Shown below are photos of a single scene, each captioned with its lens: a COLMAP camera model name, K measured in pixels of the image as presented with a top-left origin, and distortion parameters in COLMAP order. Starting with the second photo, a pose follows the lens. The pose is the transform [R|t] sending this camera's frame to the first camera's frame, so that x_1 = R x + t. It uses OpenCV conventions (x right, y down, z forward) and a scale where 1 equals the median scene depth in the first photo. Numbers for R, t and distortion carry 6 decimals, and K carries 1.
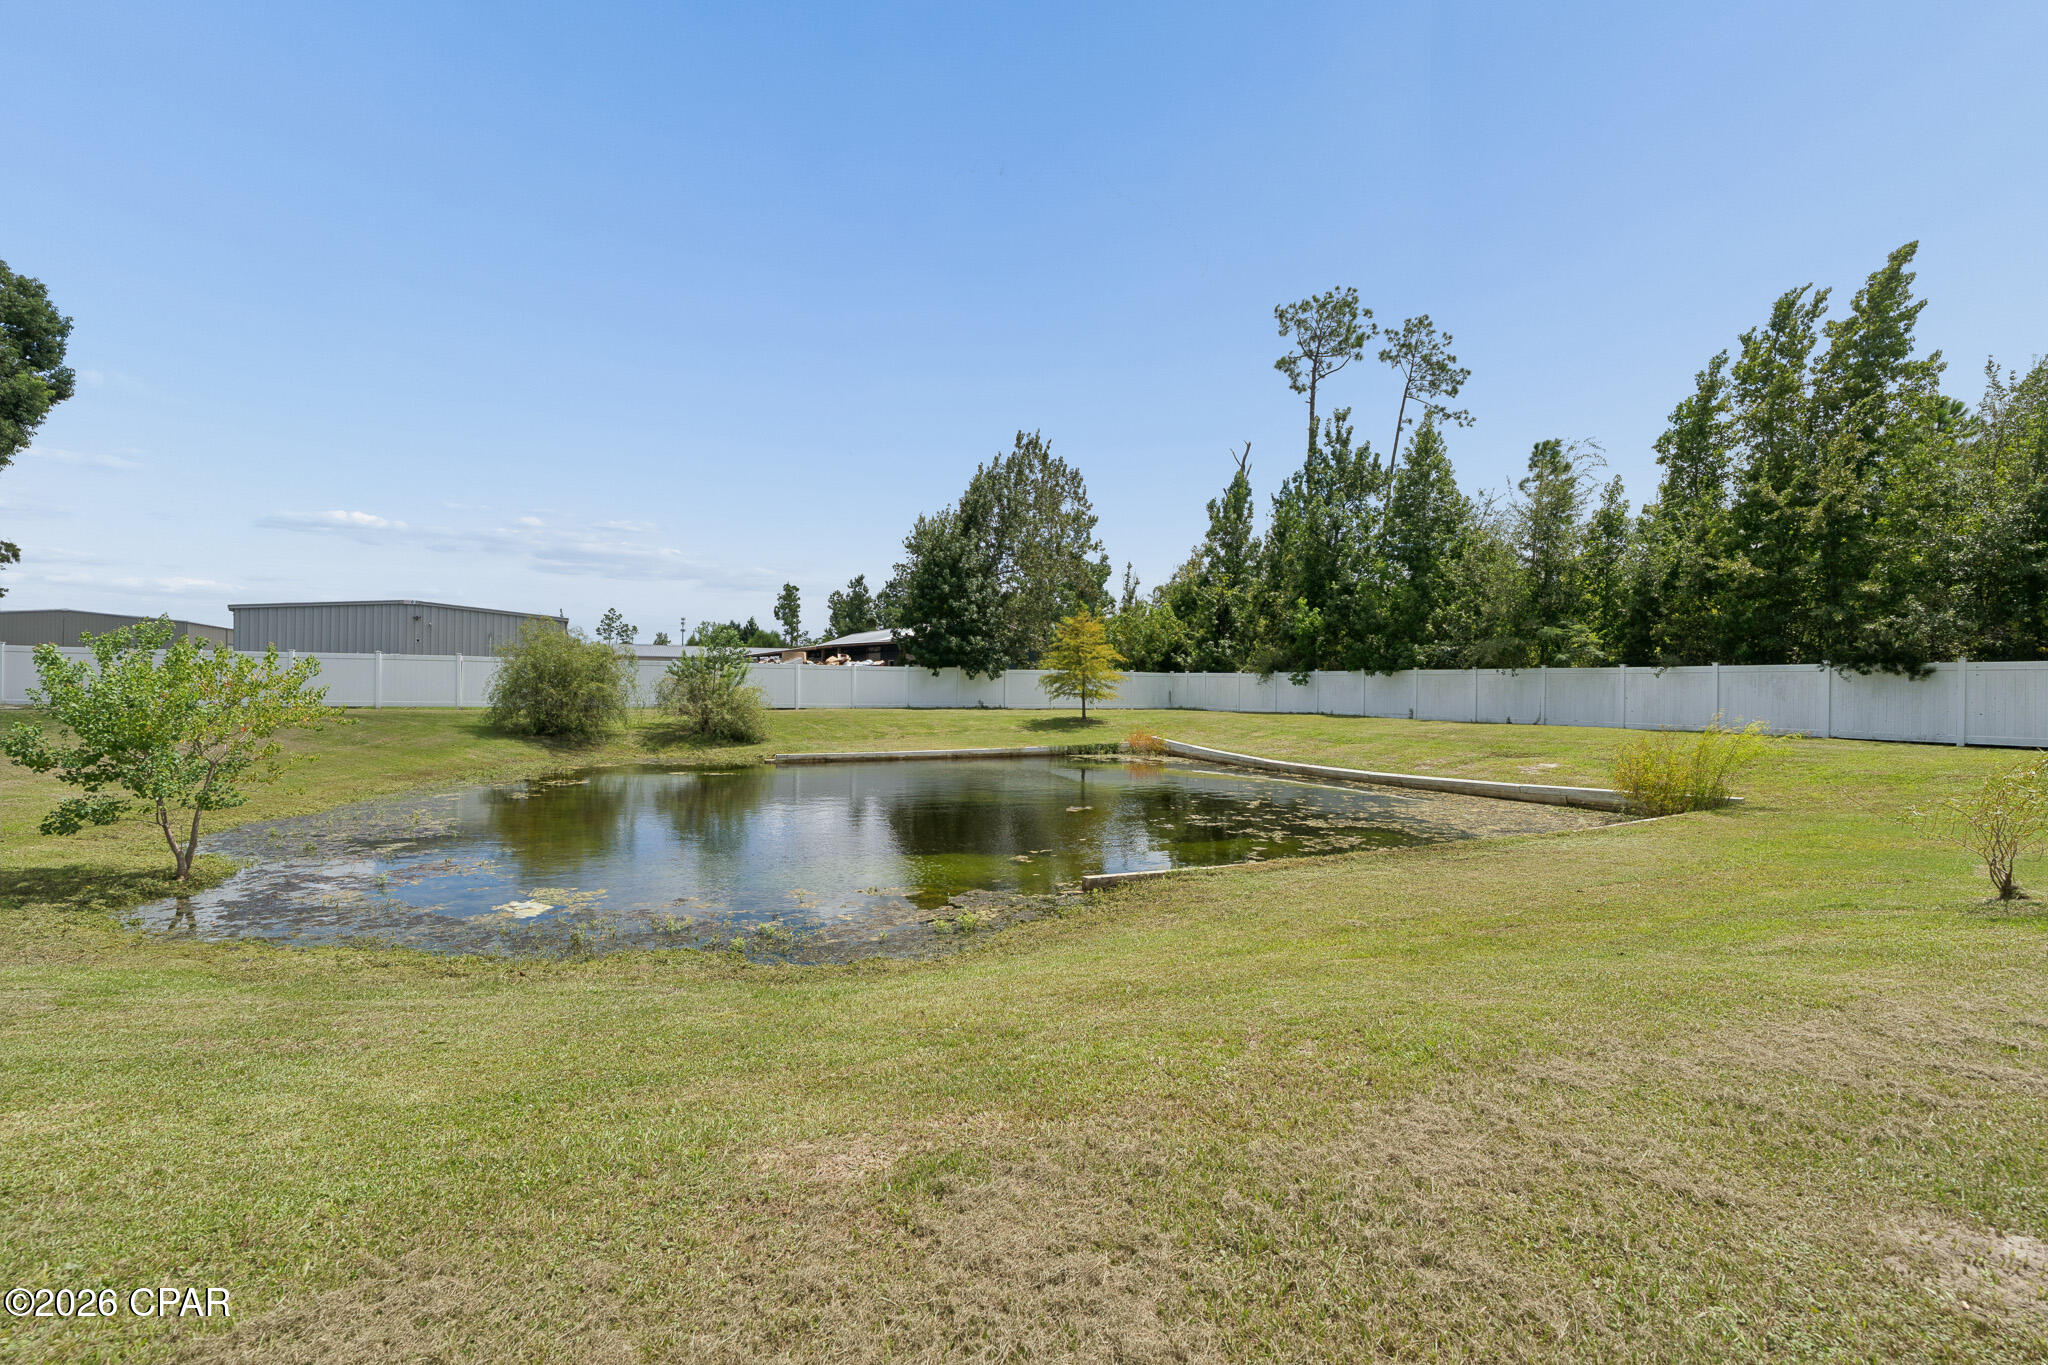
lens RADIAL K [[916.4, 0, 1022.4], [0, 916.4, 677.7], [0, 0, 1]] dist [0.003989, -0.000888]
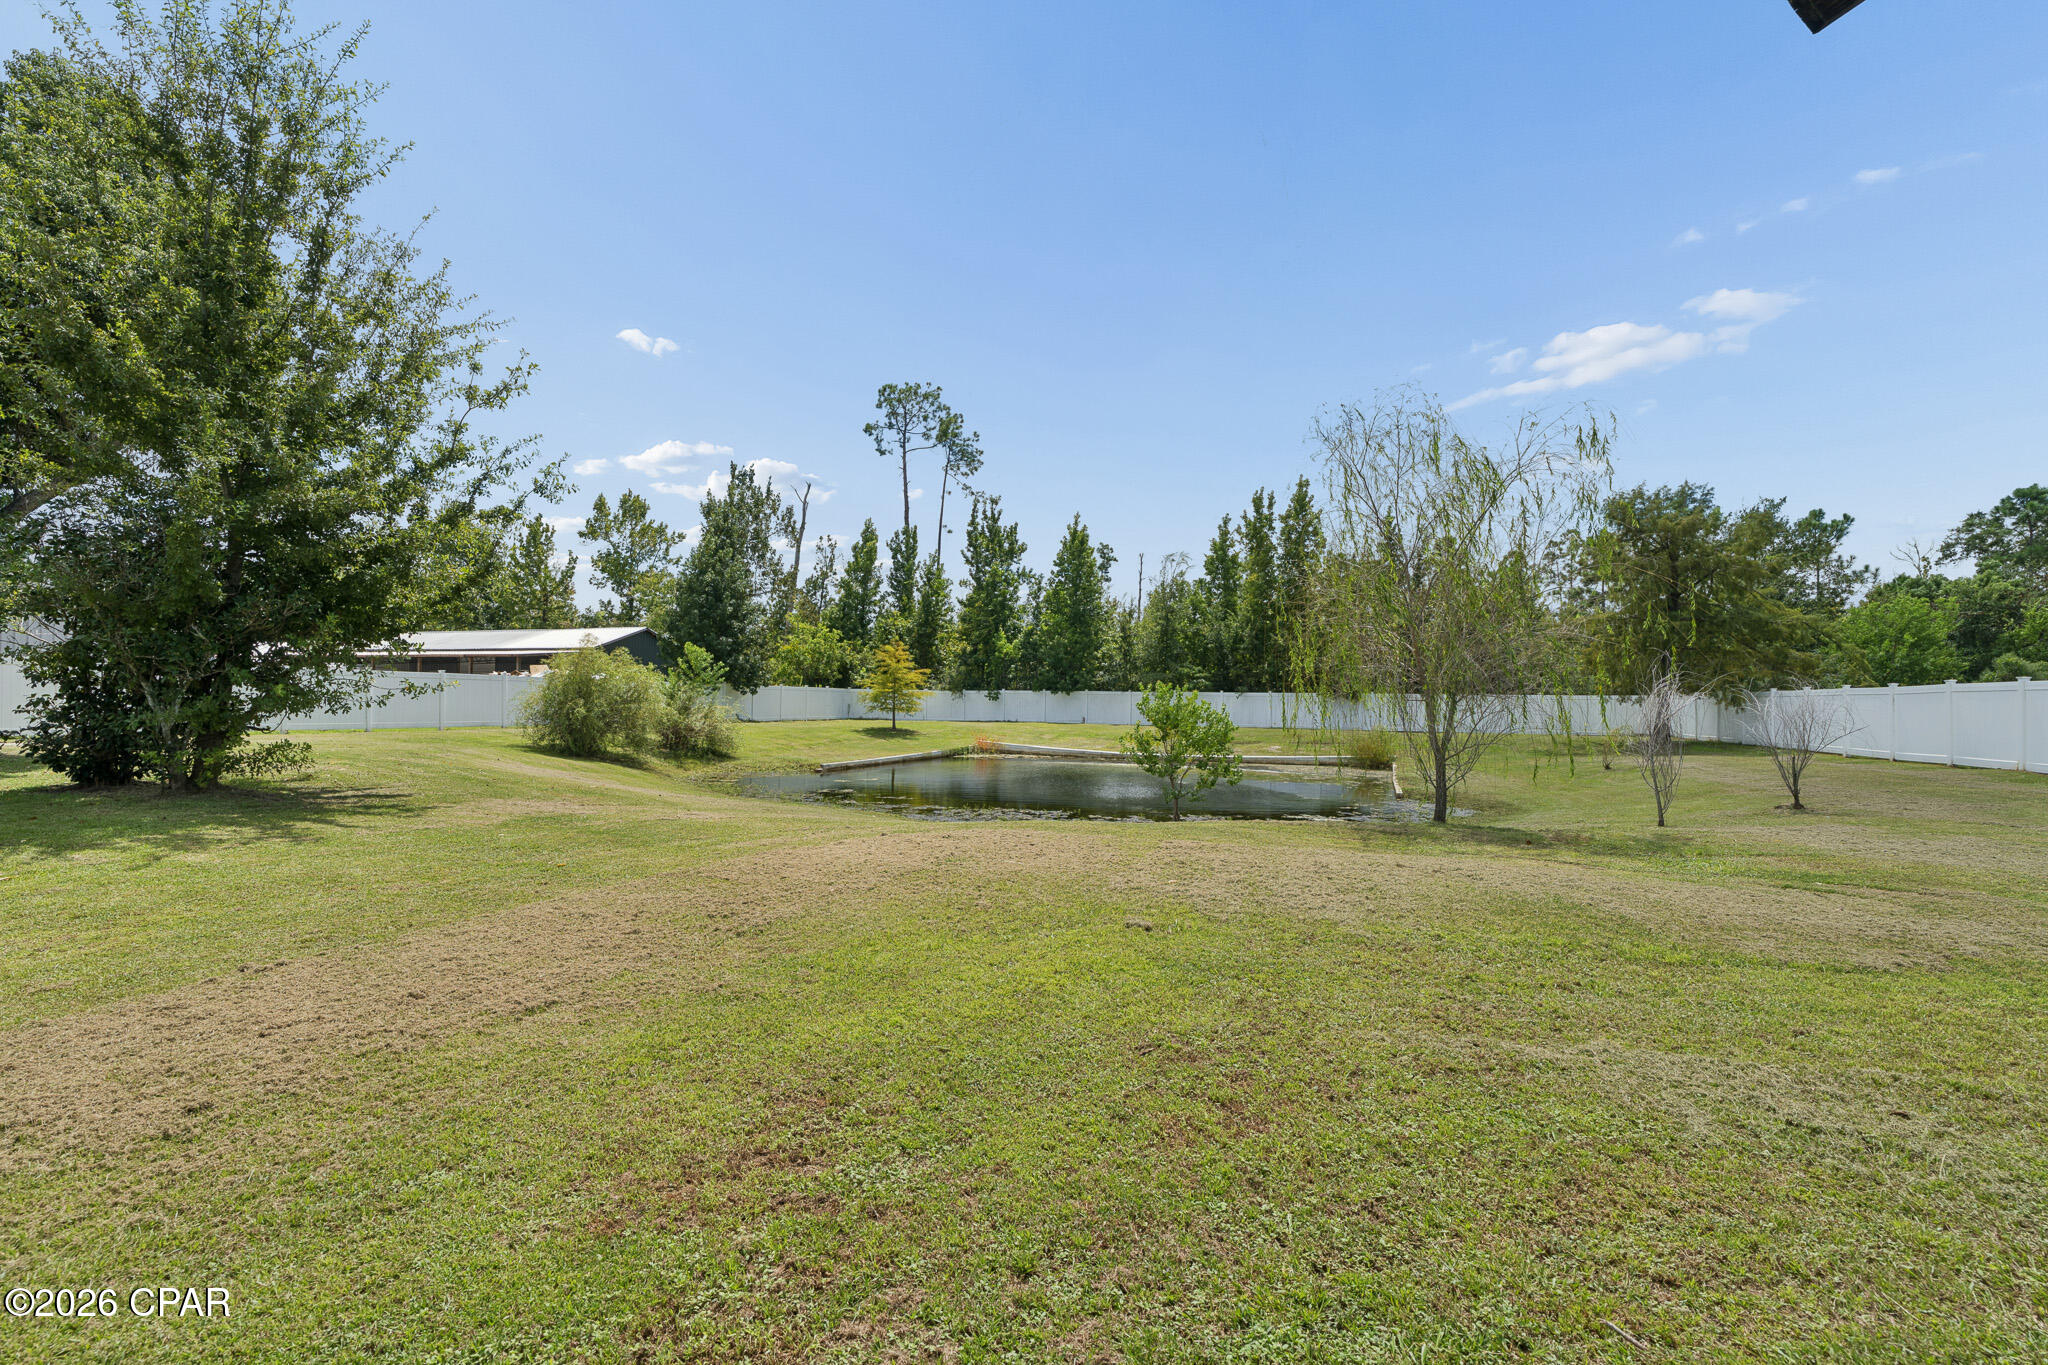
lens RADIAL K [[916.4, 0, 1026.3], [0, 916.4, 685.9], [0, 0, 1]] dist [0.003989, -0.000888]
pose [[0.720048, 0.010025, 0.693852, -0.658941], [-0.013610, 0.999907, -0.000323, -0.014700], [-0.693791, -0.009211, 0.720117, -0.011799]]
